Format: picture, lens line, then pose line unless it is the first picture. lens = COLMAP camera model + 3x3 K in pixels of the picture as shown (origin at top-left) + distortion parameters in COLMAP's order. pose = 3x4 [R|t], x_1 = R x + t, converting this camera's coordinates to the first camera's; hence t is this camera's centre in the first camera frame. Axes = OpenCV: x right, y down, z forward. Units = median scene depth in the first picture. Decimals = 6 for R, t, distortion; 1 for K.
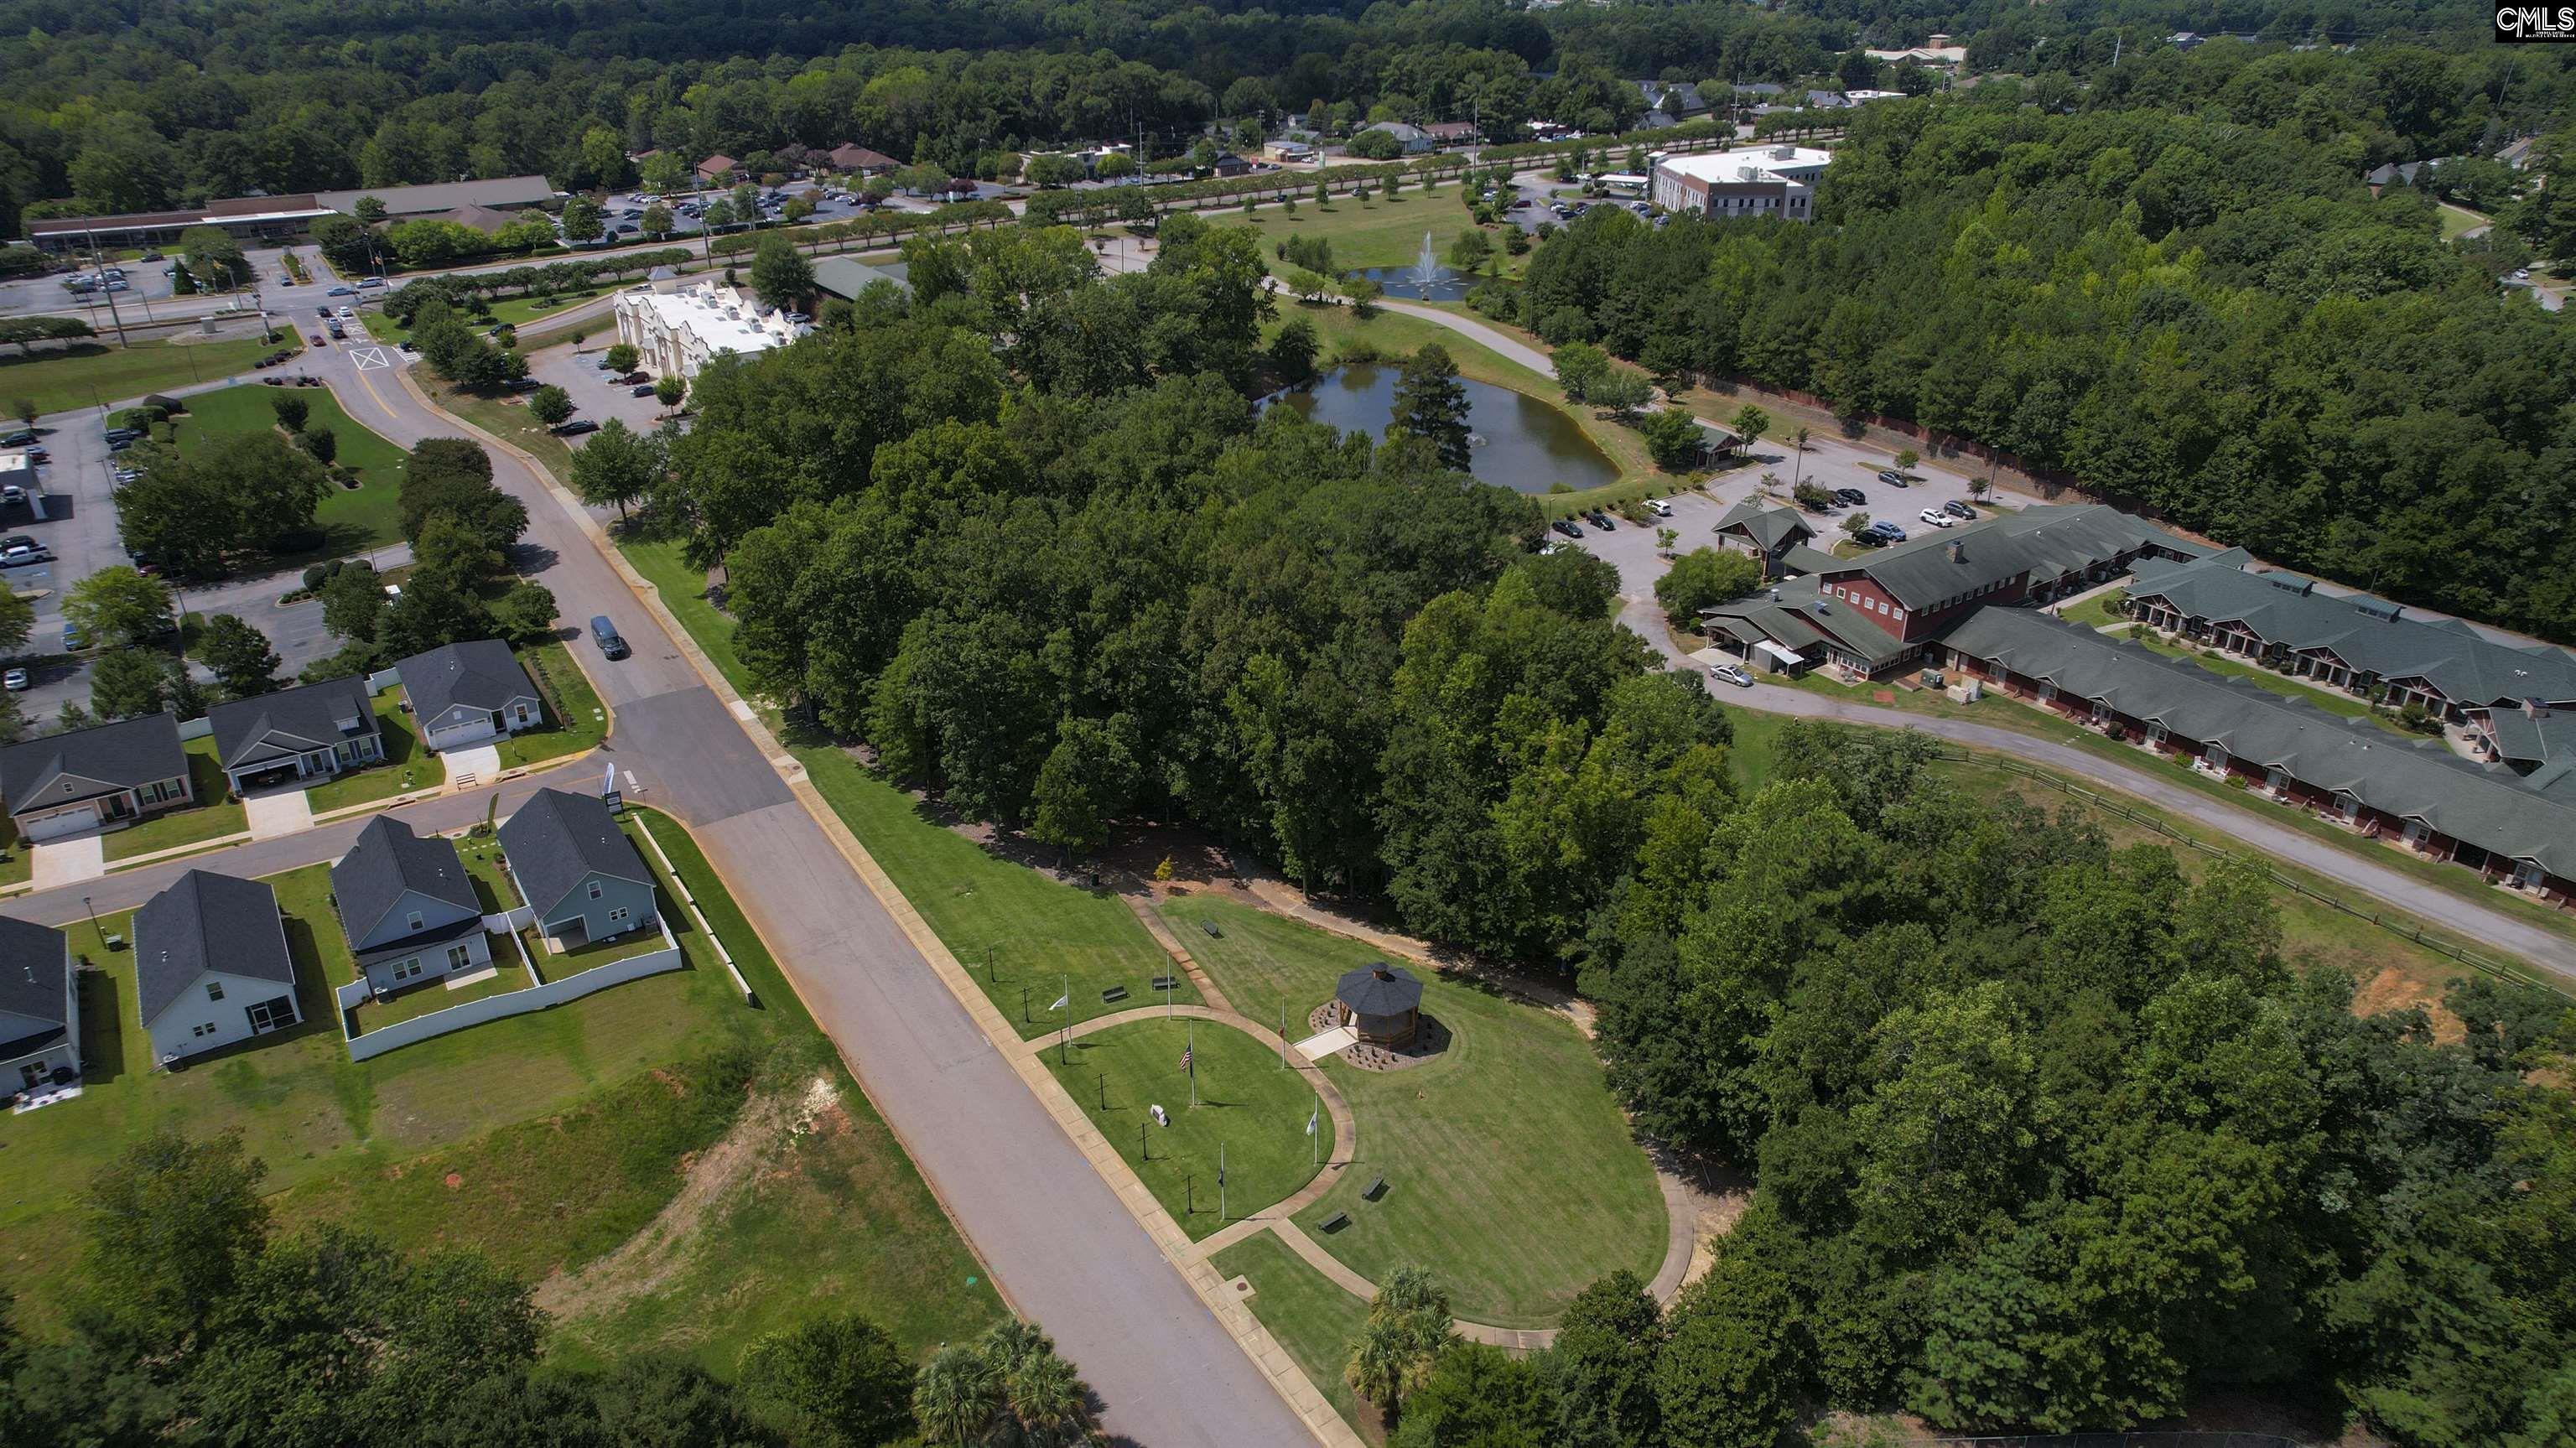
lens RADIAL K [[1622.8, 0, 1307.9], [0, 1622.8, 740.6], [0, 0, 1]] dist [-0.075719, 0.051967]
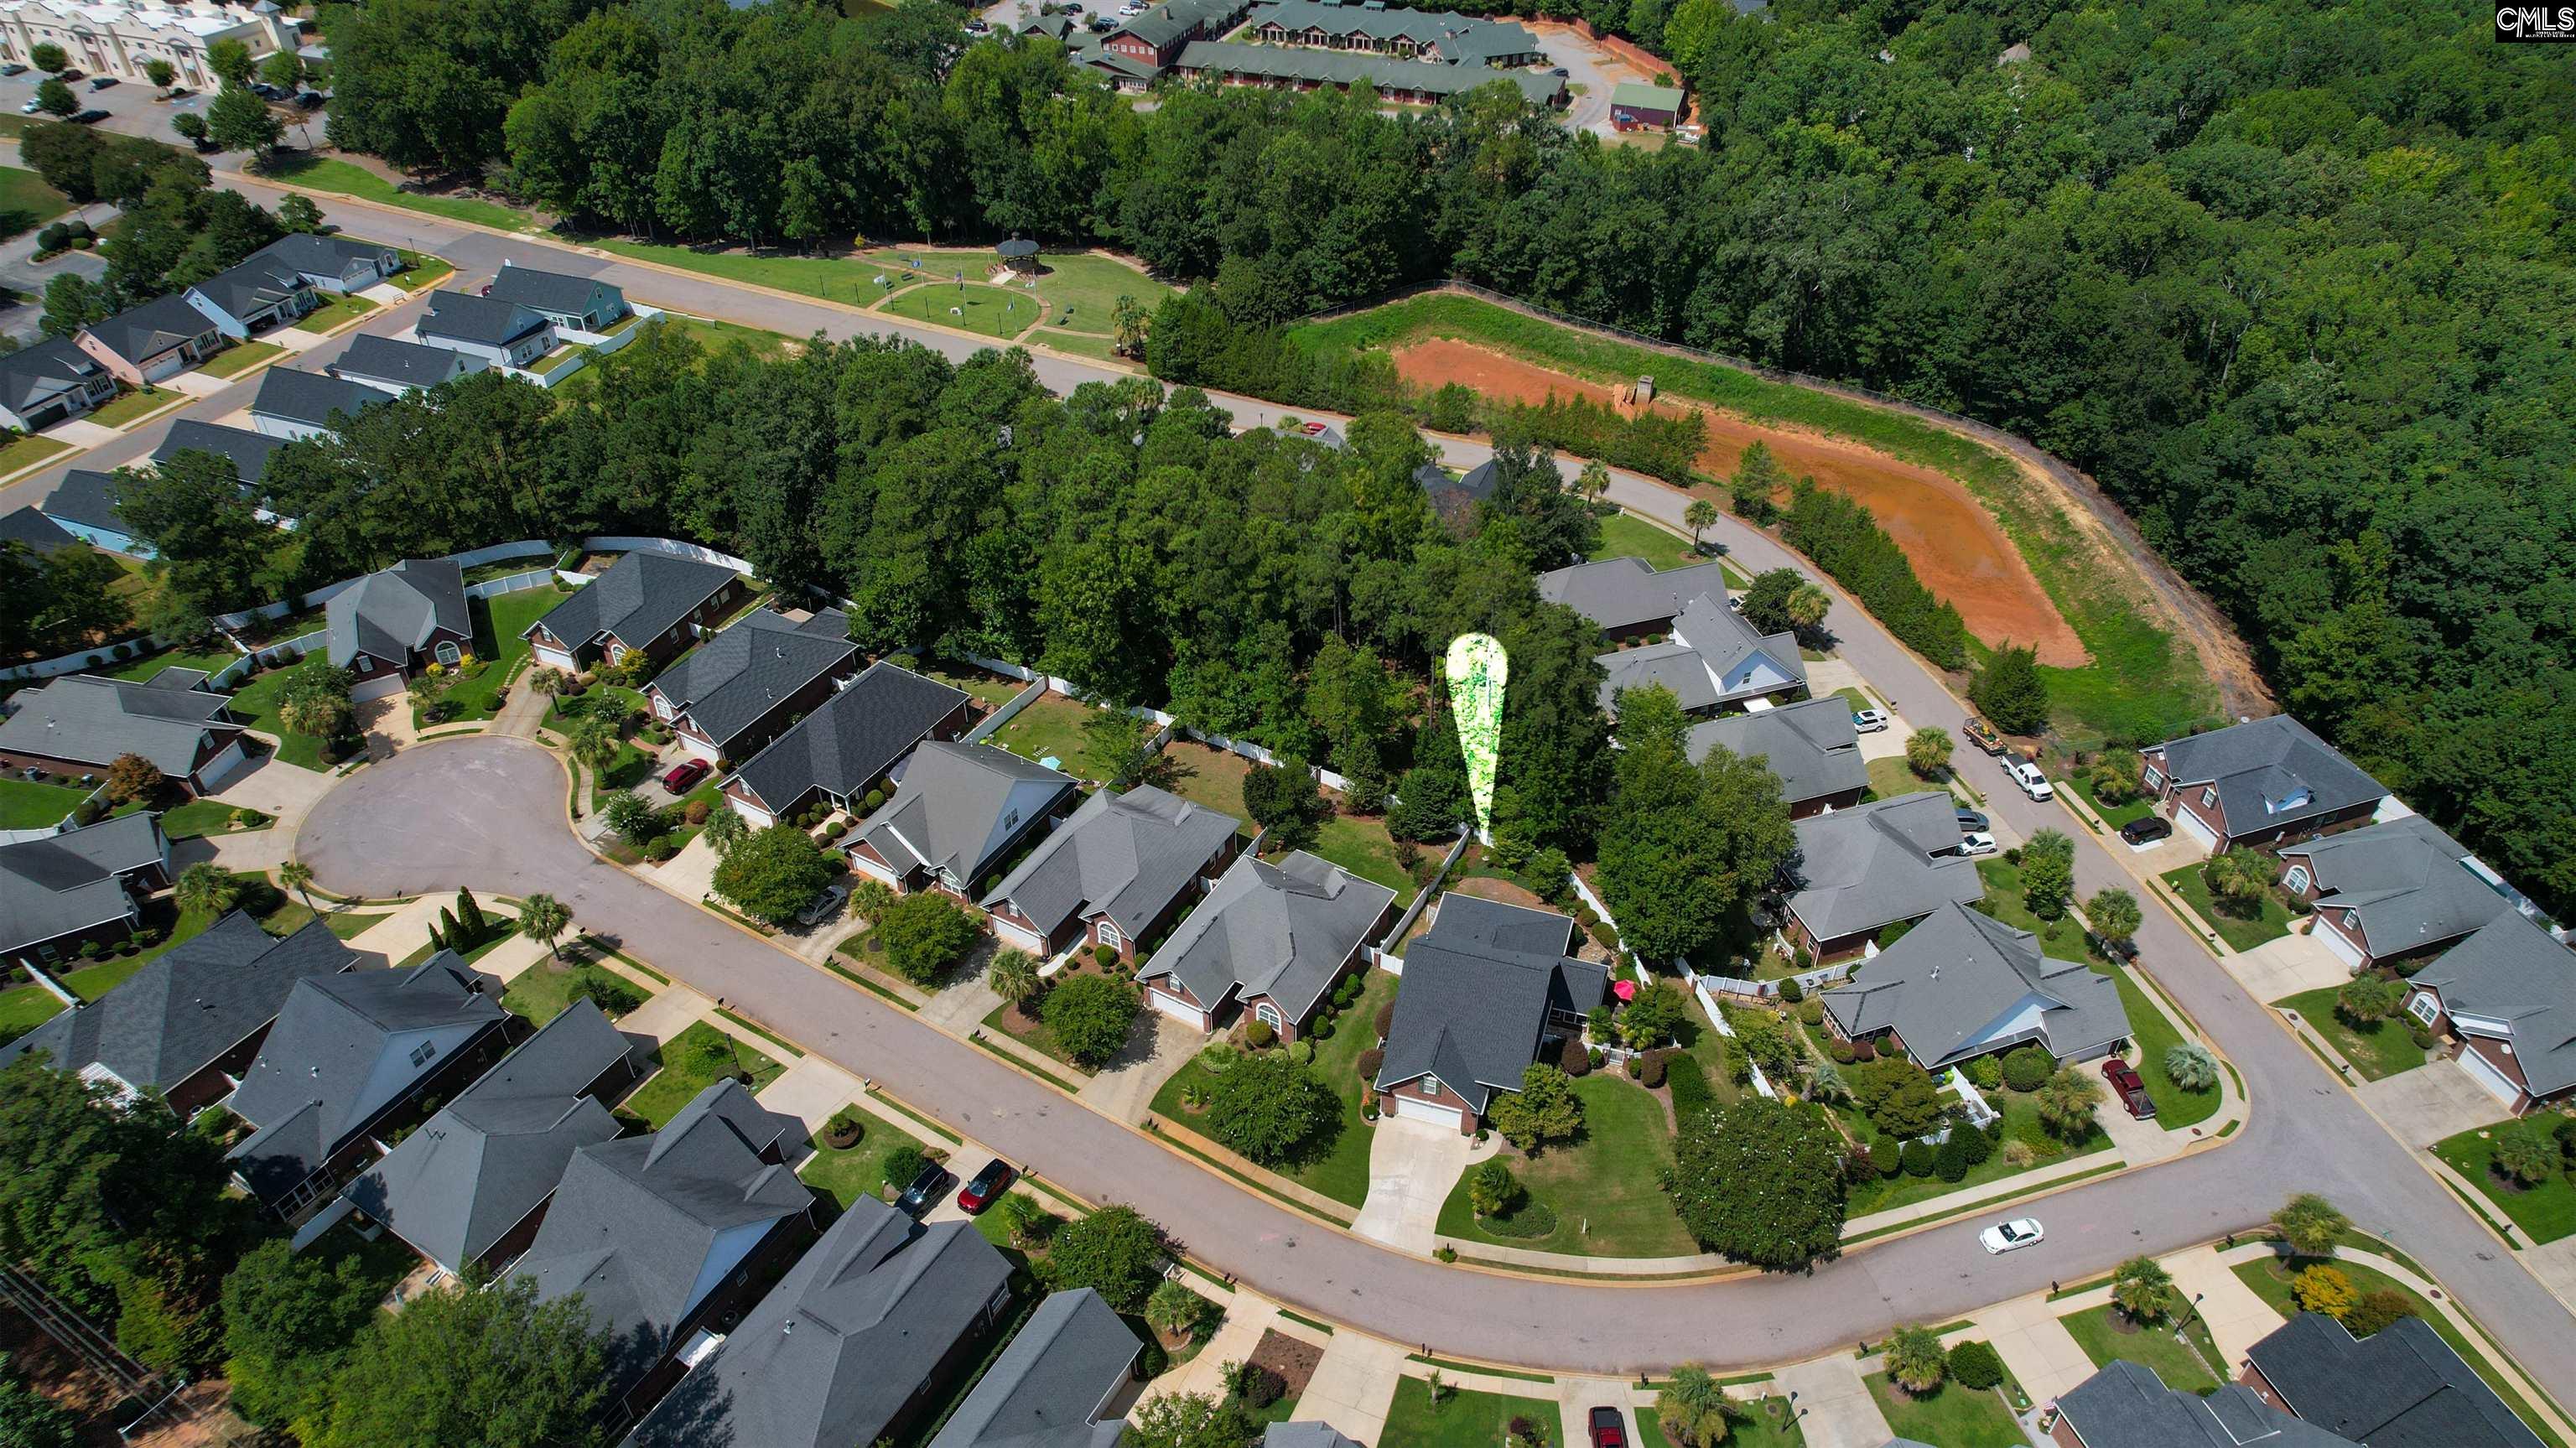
lens RADIAL K [[1622.8, 0, 1307.9], [0, 1622.8, 740.6], [0, 0, 1]] dist [-0.075719, 0.051967]
pose [[0.824481, -0.351661, 0.443357, -0.598476], [0.253358, 0.929950, 0.266463, 0.222809], [-0.506005, -0.107366, 0.855822, -0.754002]]
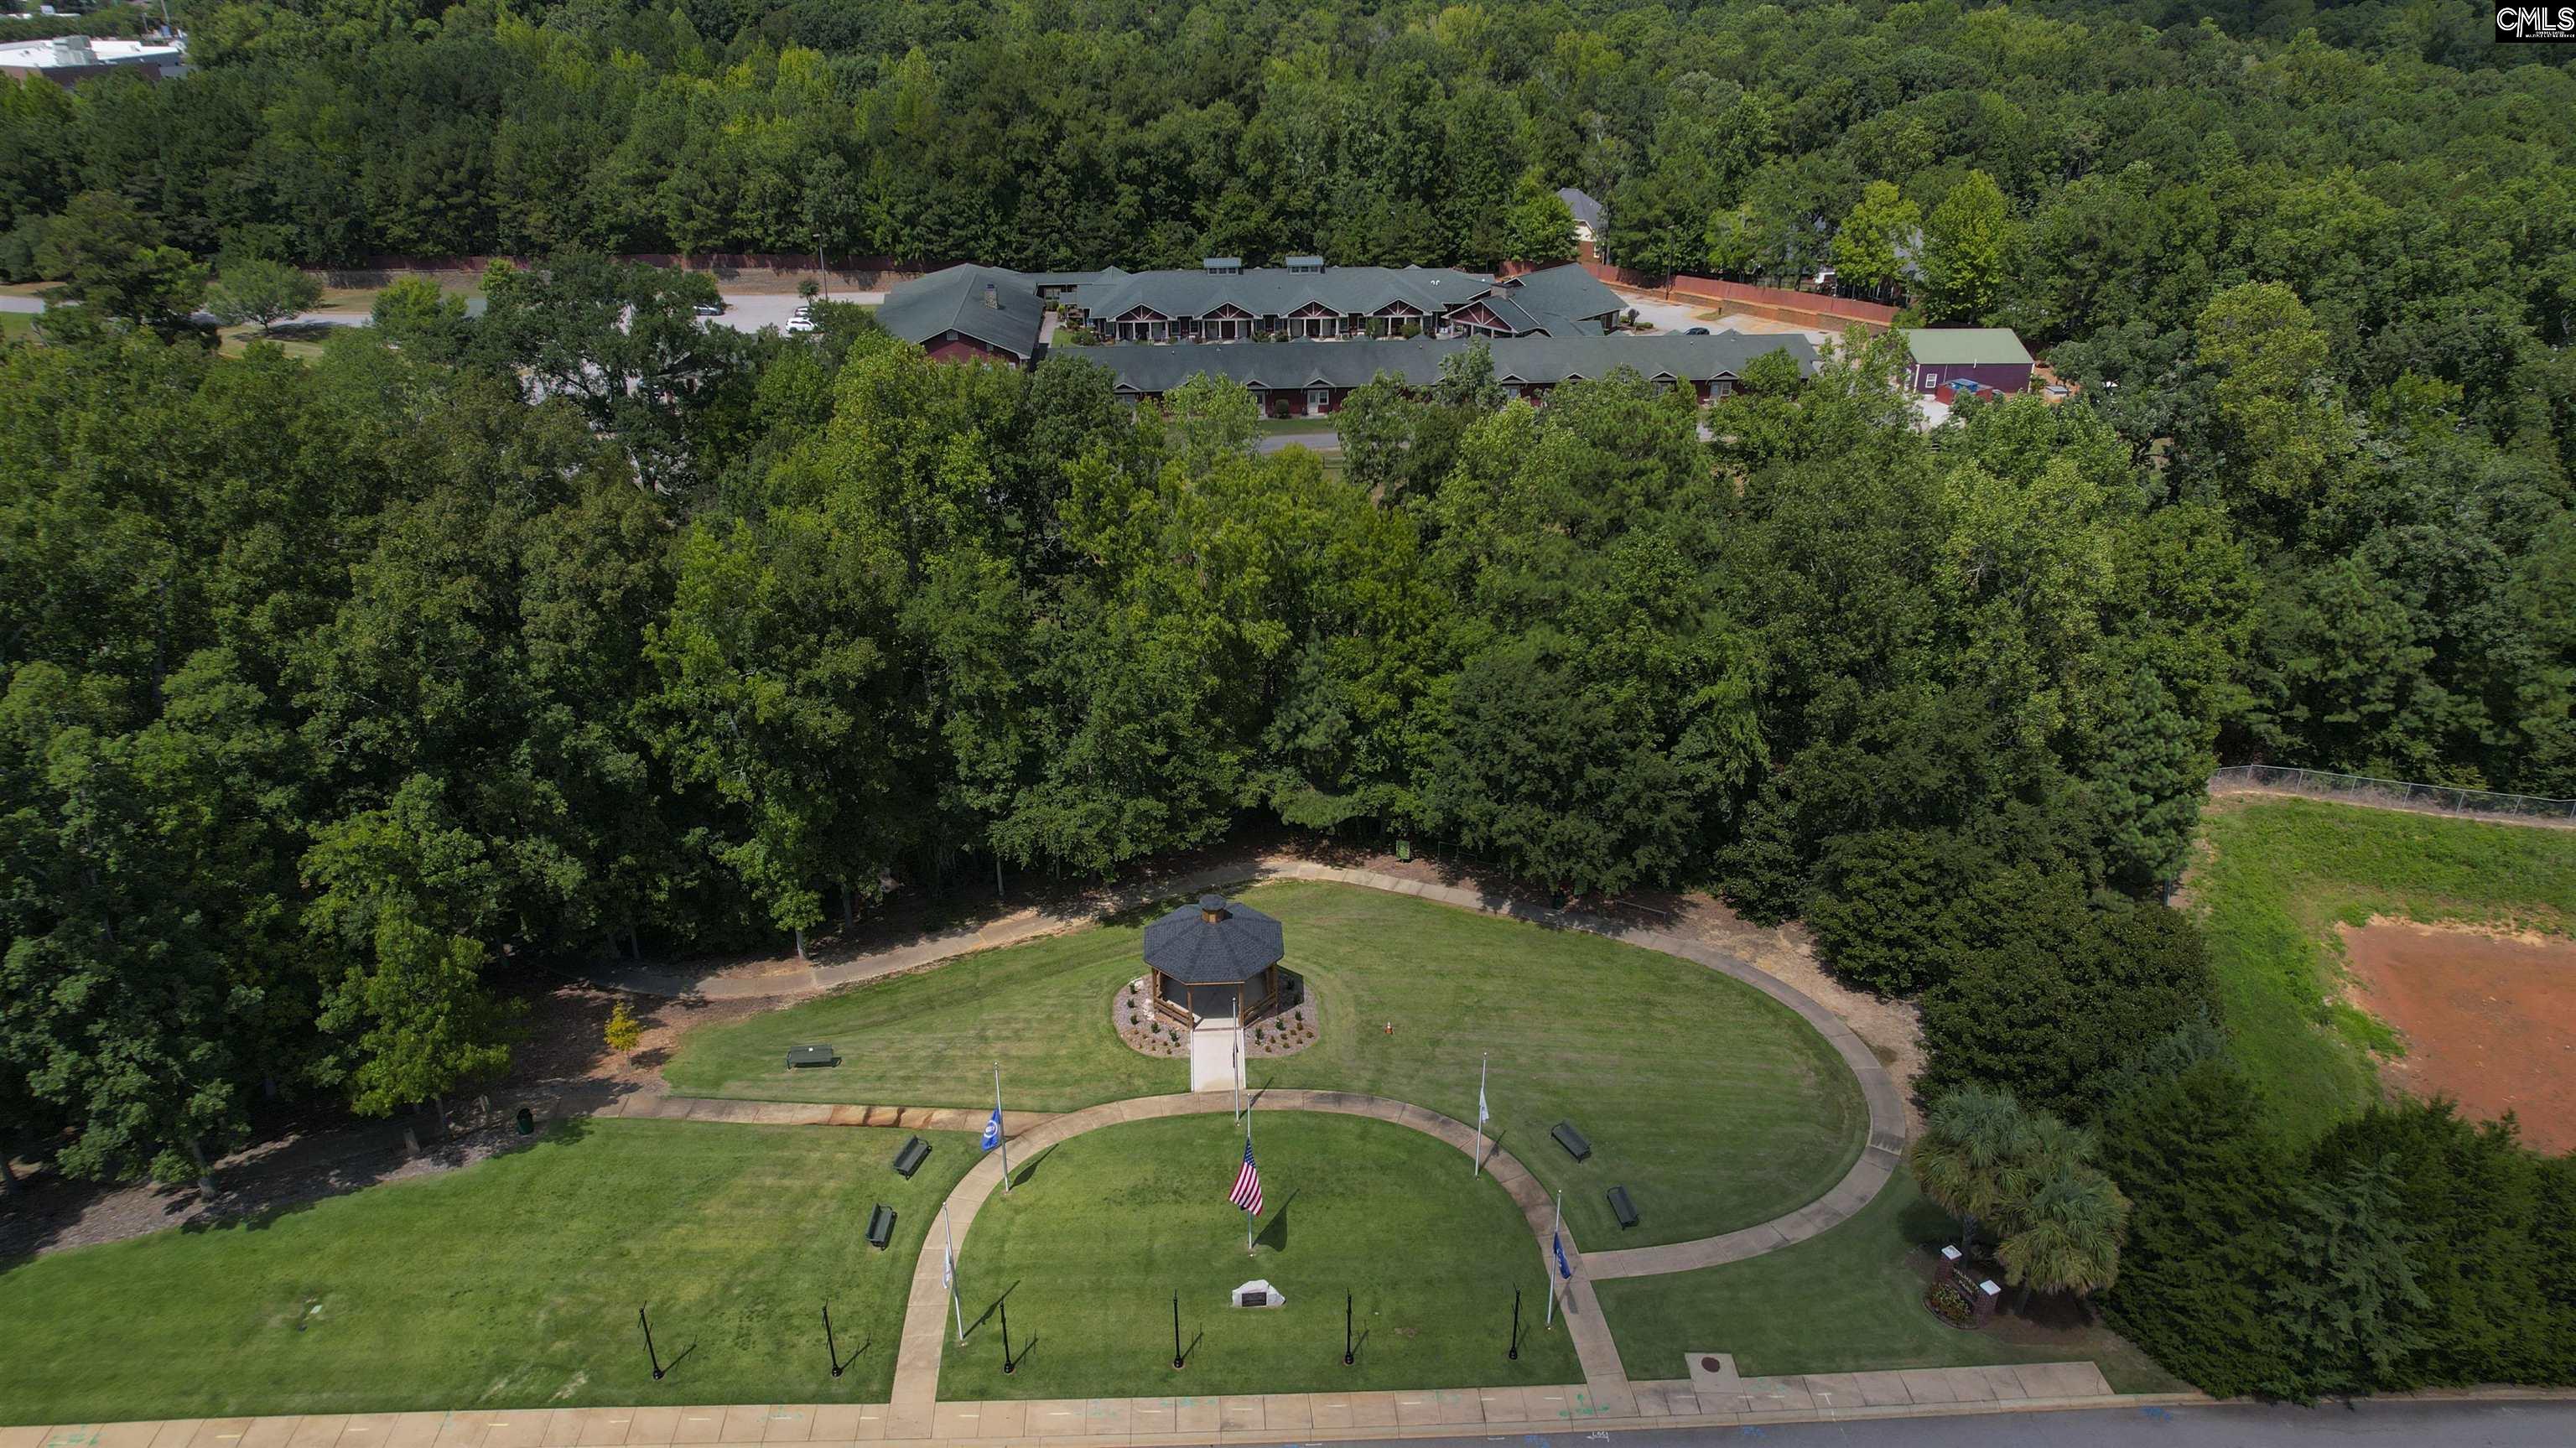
lens RADIAL K [[1622.8, 0, 1307.9], [0, 1622.8, 740.6], [0, 0, 1]] dist [-0.075719, 0.051967]
pose [[0.500054, -0.388211, 0.774105, -0.299026], [0.383622, 0.900702, 0.203888, -0.019038], [-0.776389, 0.195009, 0.599326, 0.468958]]
